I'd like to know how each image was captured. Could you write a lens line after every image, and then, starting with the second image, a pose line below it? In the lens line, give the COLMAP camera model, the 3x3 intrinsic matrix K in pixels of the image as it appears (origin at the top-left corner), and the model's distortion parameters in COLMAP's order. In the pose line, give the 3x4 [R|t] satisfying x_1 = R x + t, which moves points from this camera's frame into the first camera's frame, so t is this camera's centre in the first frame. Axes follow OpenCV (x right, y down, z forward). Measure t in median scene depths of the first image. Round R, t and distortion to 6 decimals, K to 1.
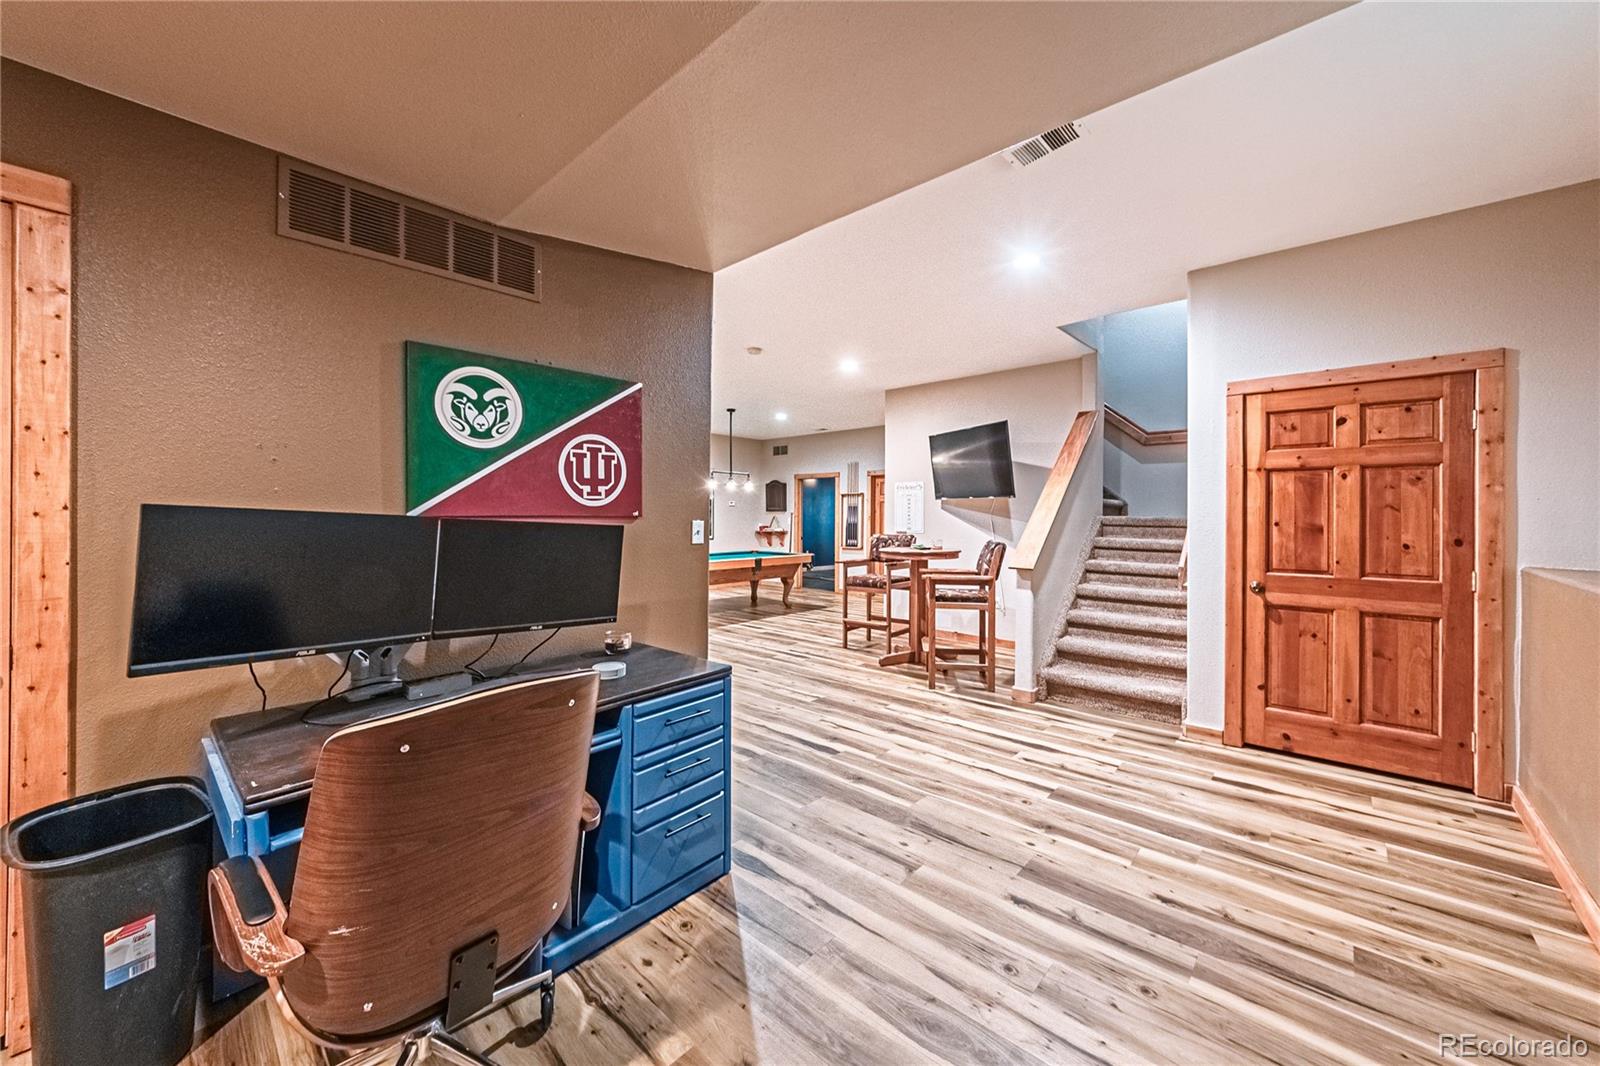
lens RADIAL K [[582.1, 0, 800.0], [0, 582.1, 533.0], [0, 0, 1]] dist [-0.000358, -0.000061]
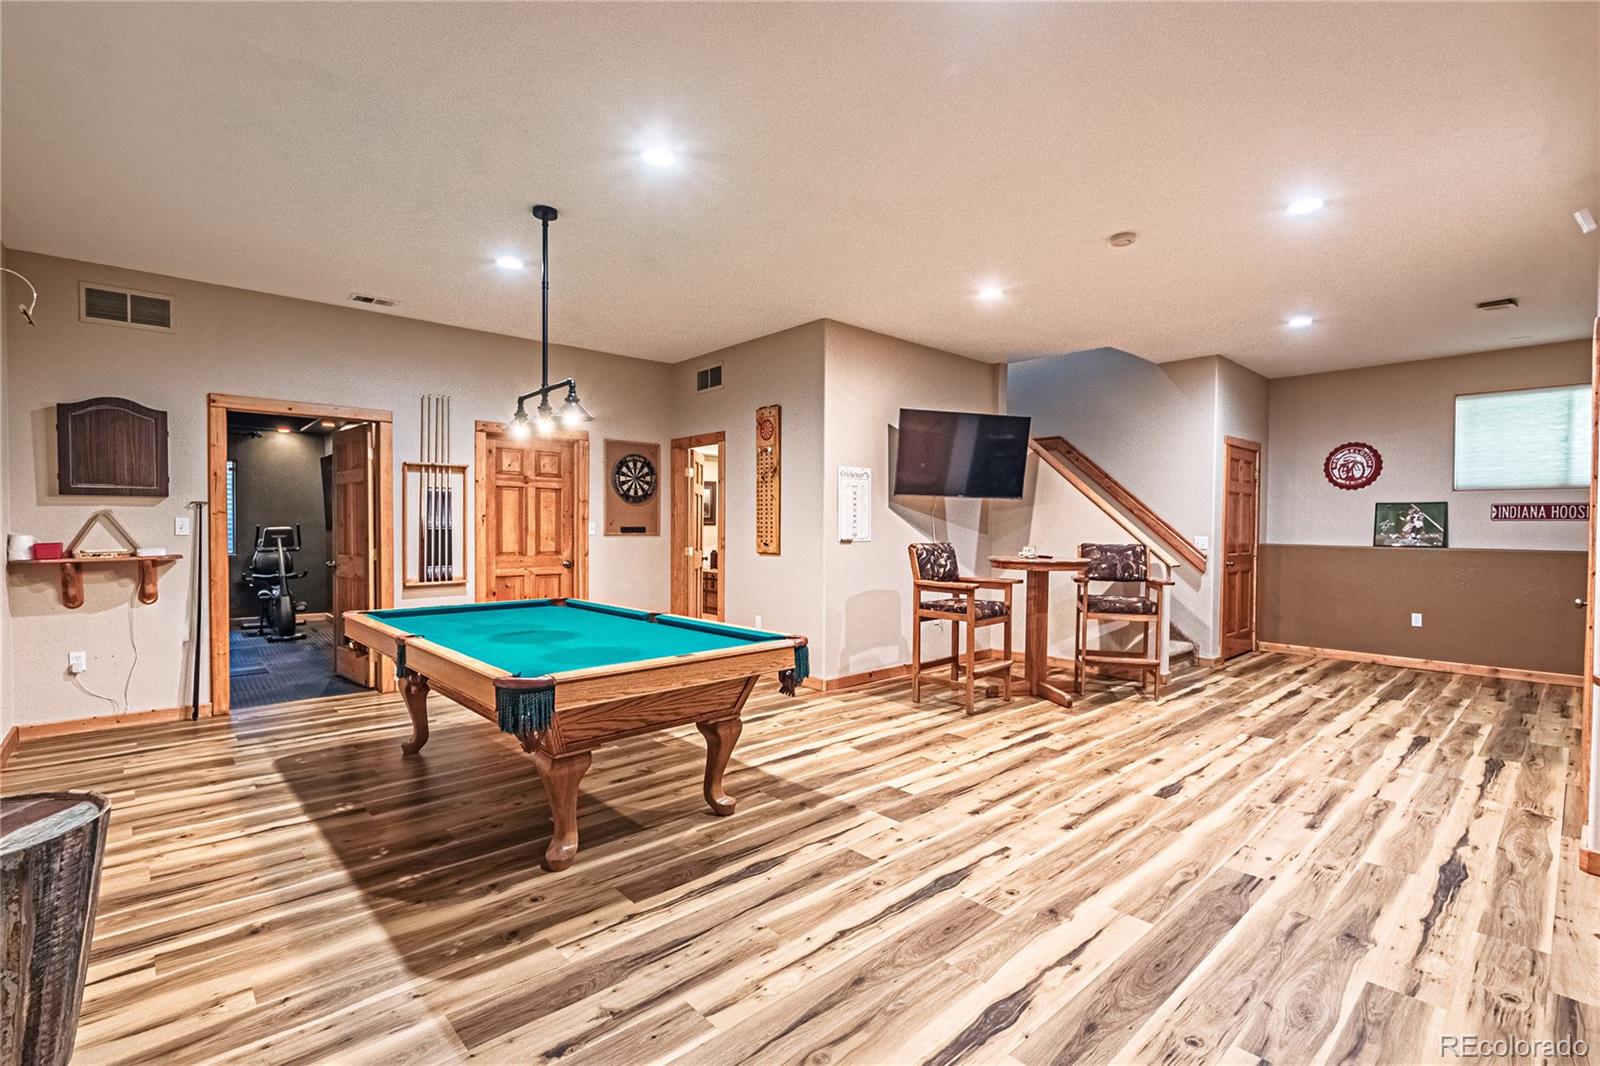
lens RADIAL K [[727.8, 0, 800.0], [0, 727.8, 533.0], [0, 0, 1]] dist [-0.001086, -0.000138]
pose [[0.085359, -0.010852, 0.996291, -0.446718], [0.023197, 0.999691, 0.008901, -0.012657], [-0.996080, 0.022351, 0.085584, 0.657152]]
